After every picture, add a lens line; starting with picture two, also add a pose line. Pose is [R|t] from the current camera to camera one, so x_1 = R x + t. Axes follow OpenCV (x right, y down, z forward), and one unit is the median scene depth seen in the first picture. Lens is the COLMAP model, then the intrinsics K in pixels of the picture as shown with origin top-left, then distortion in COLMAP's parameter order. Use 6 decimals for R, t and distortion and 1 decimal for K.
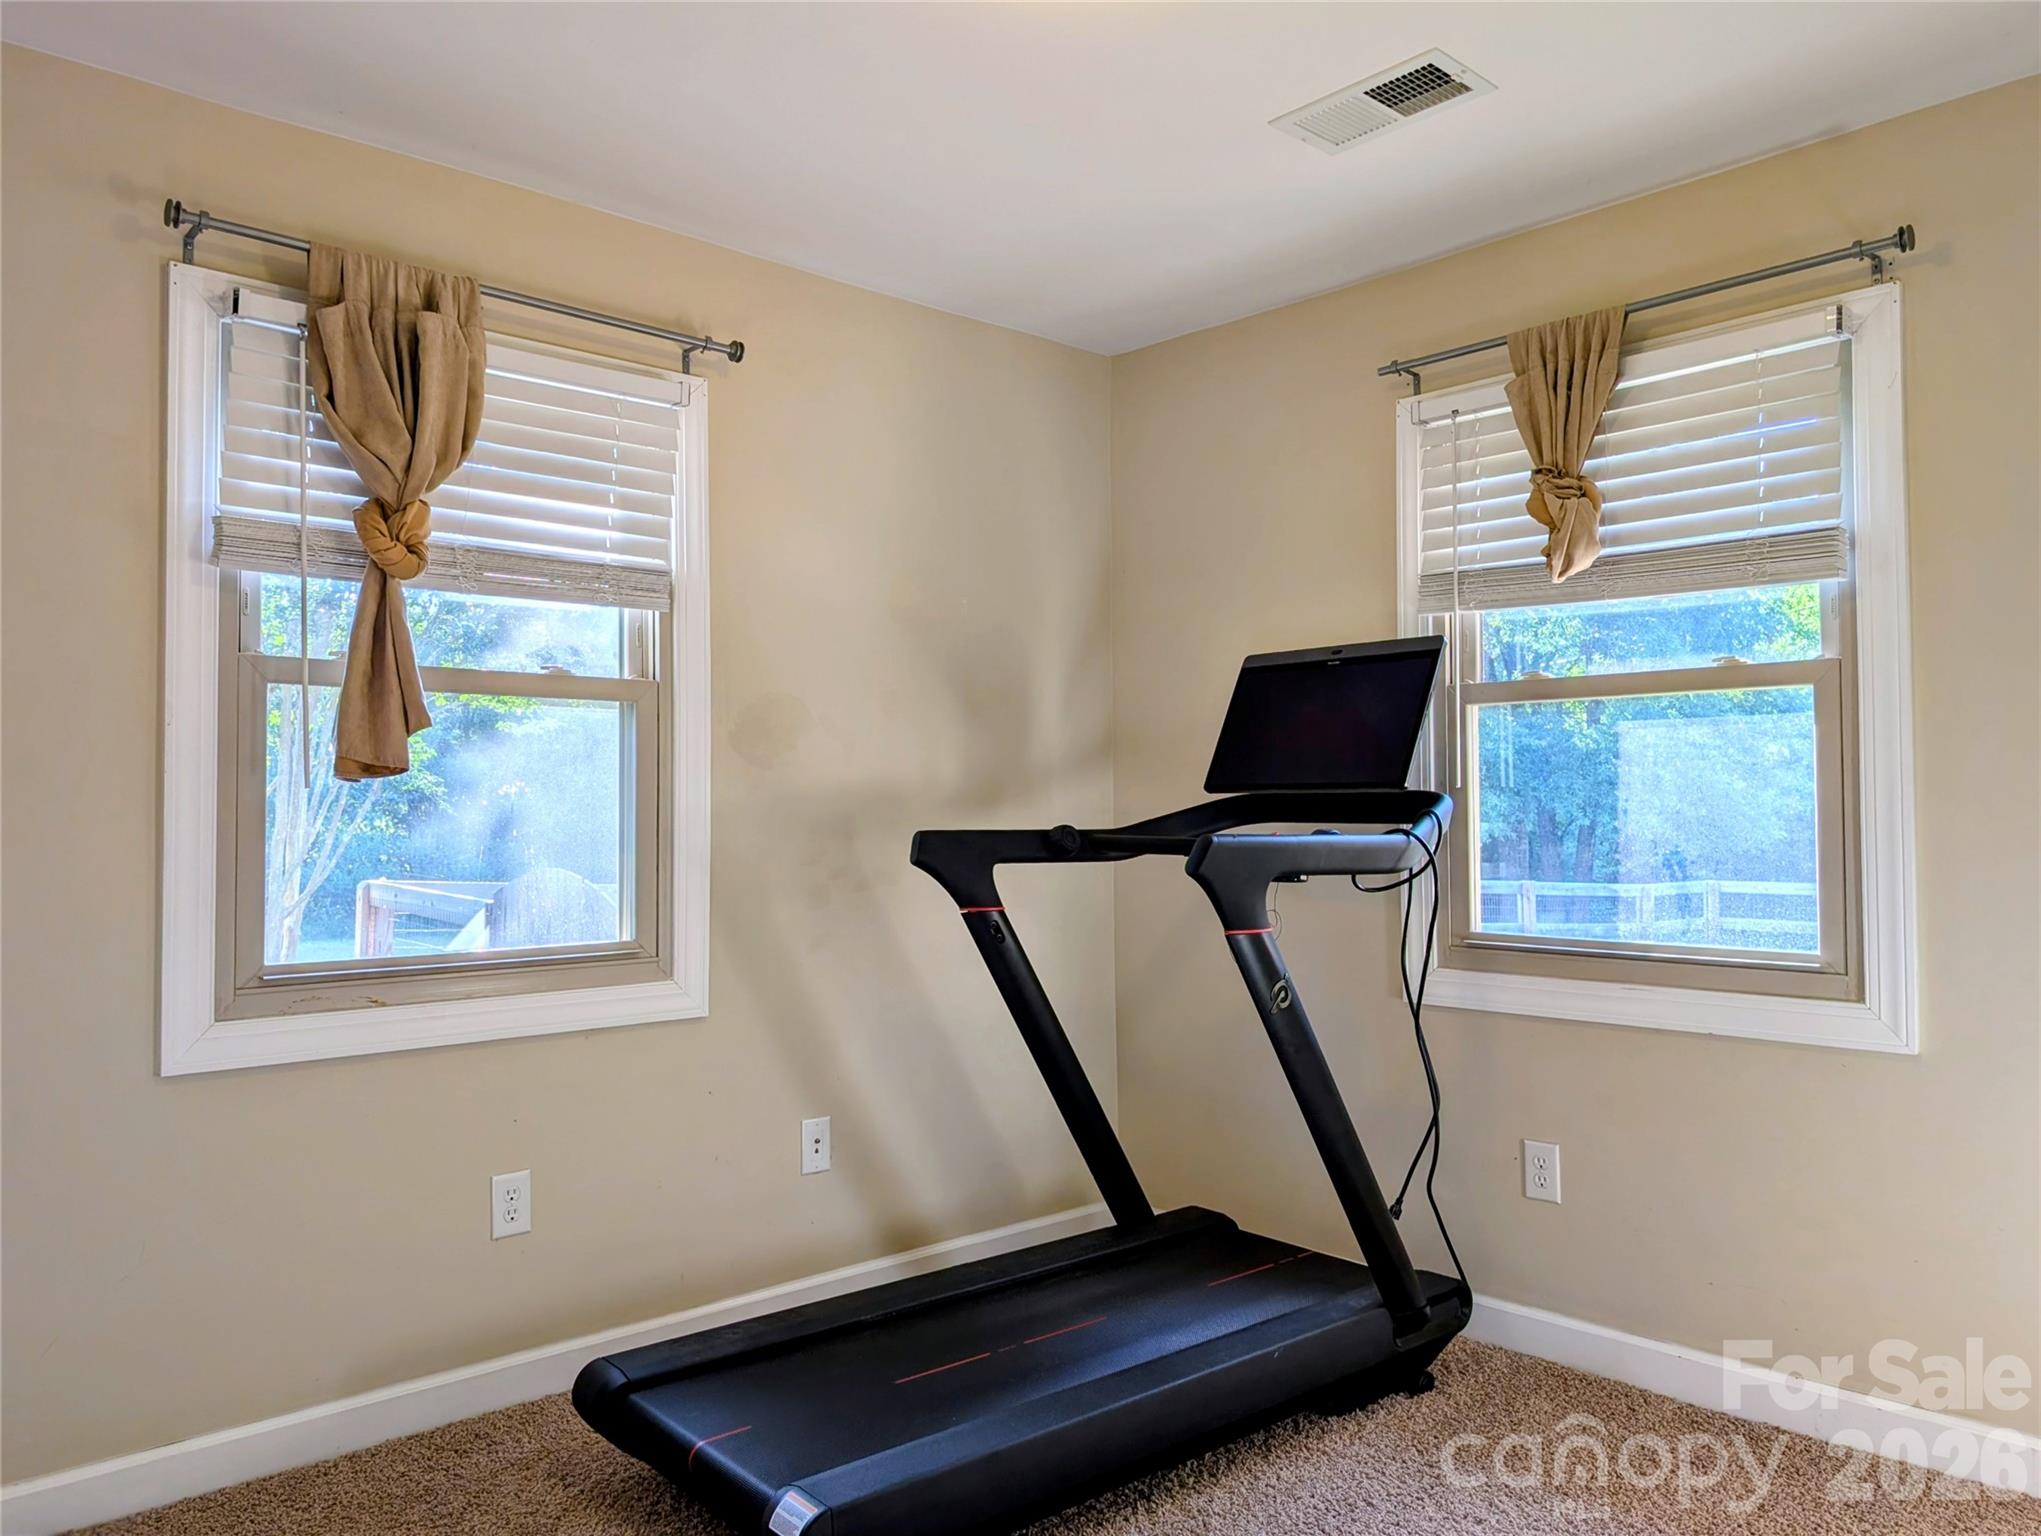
lens RADIAL K [[1461.6, 0, 1021.2], [0, 1461.6, 760.1], [0, 0, 1]] dist [0.037893, -0.050129]
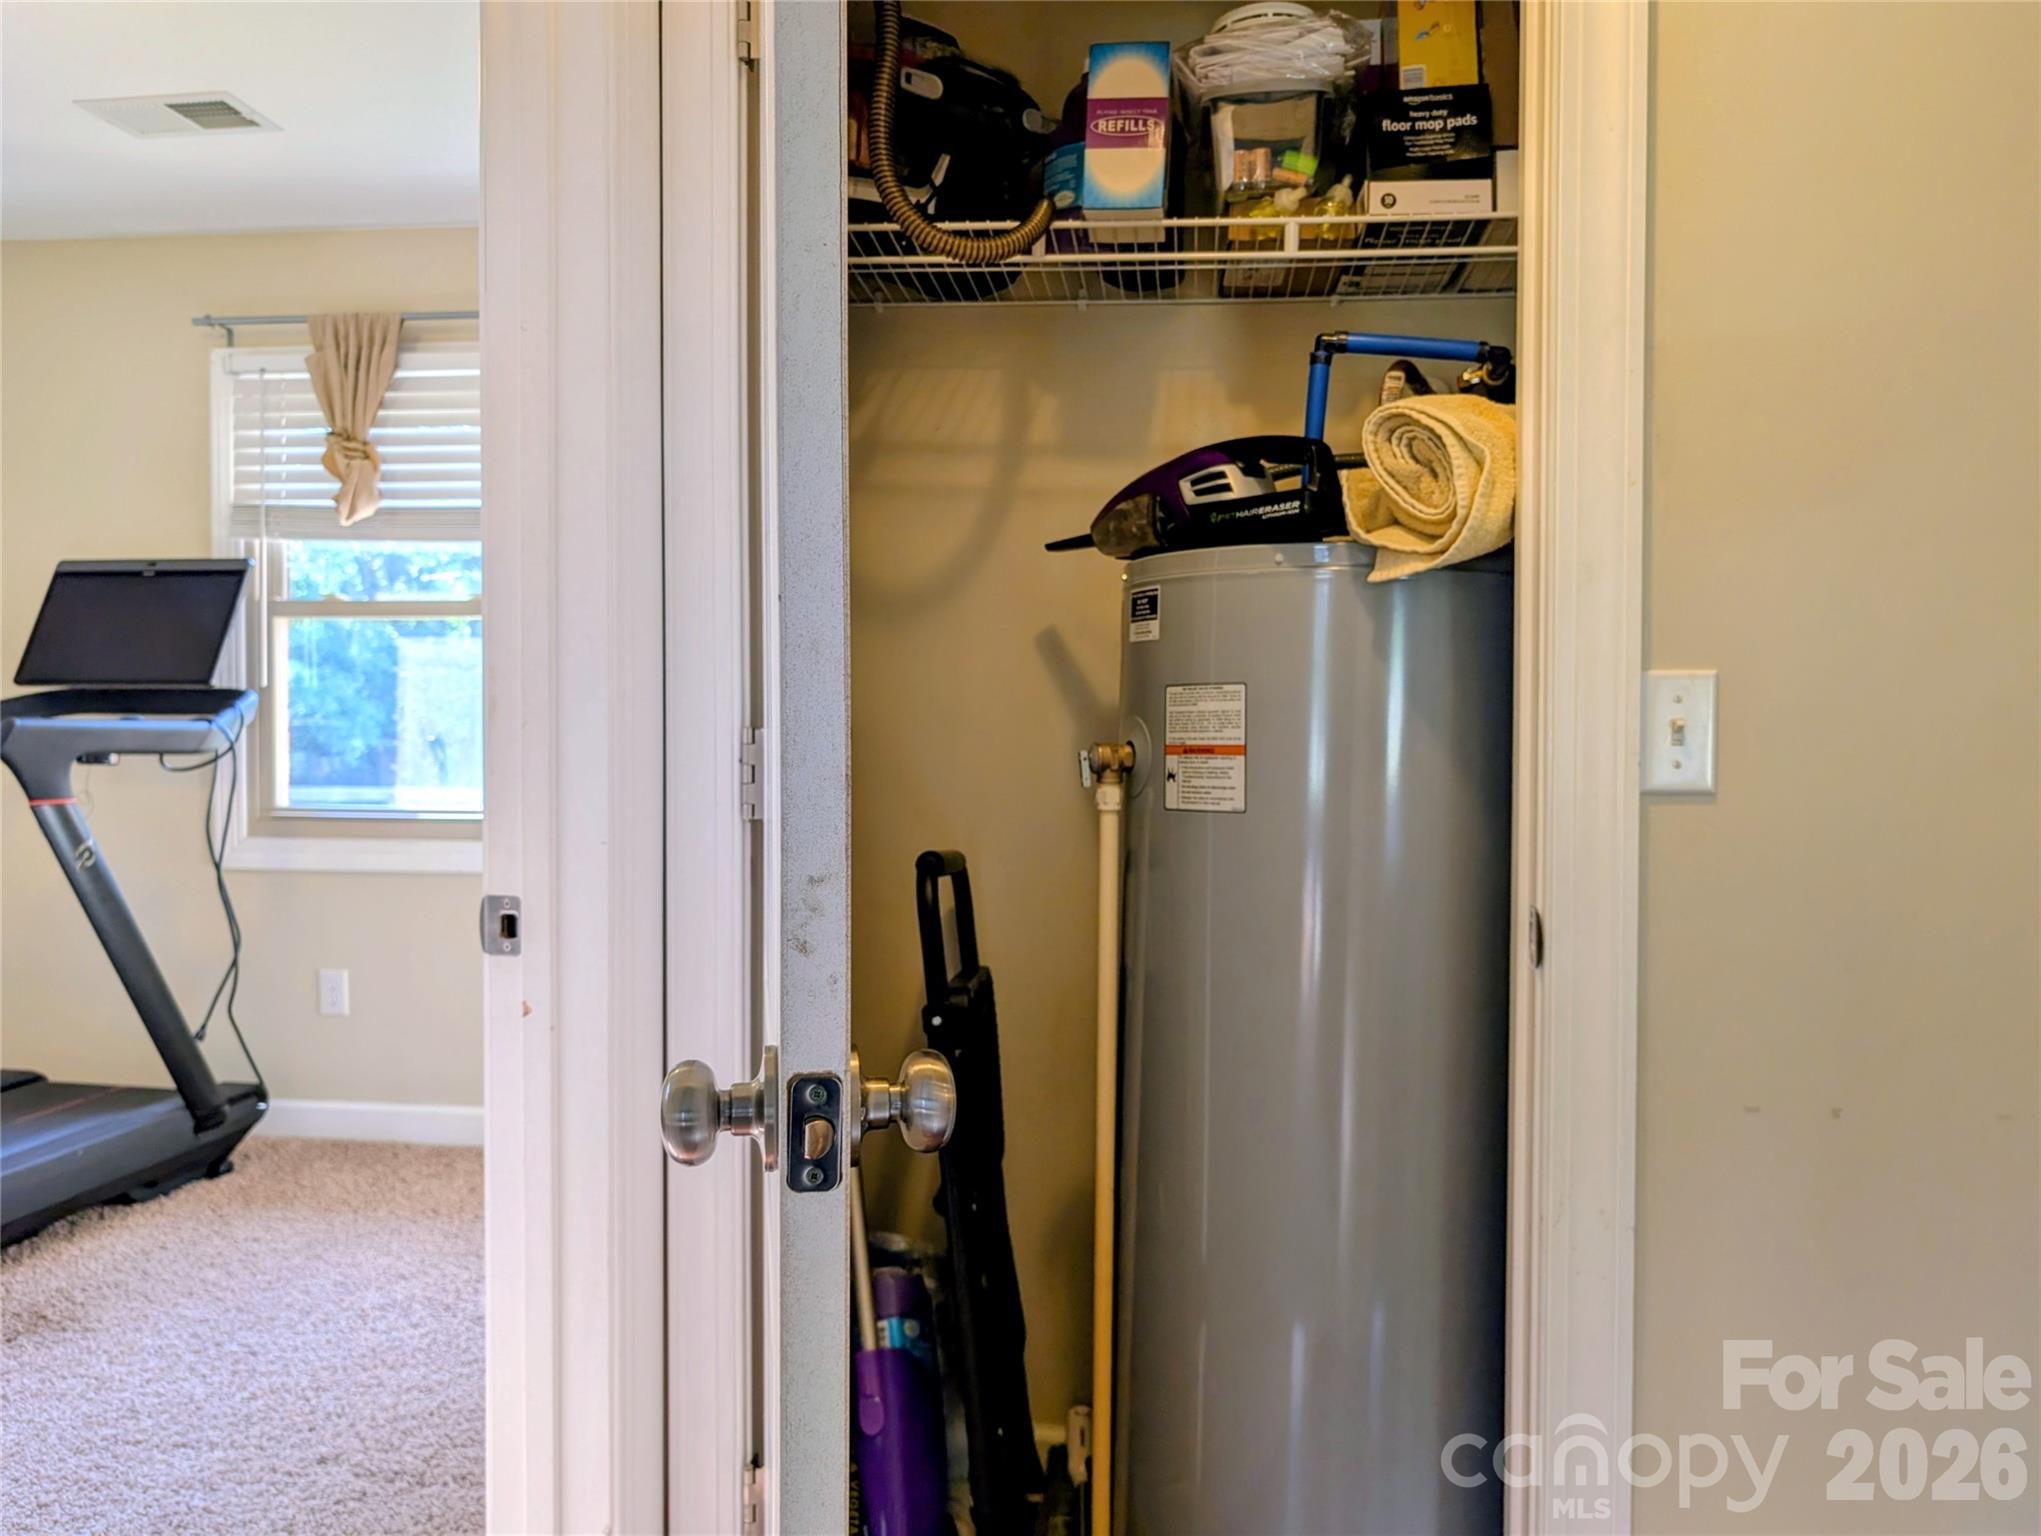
lens RADIAL K [[1461.6, 0, 1021.2], [0, 1461.6, 760.1], [0, 0, 1]] dist [0.037893, -0.050129]
pose [[0.753517, -0.007916, 0.657381, -0.029040], [-0.025953, 0.998790, 0.041775, 0.013342], [-0.656916, -0.048539, 0.752400, -0.336937]]
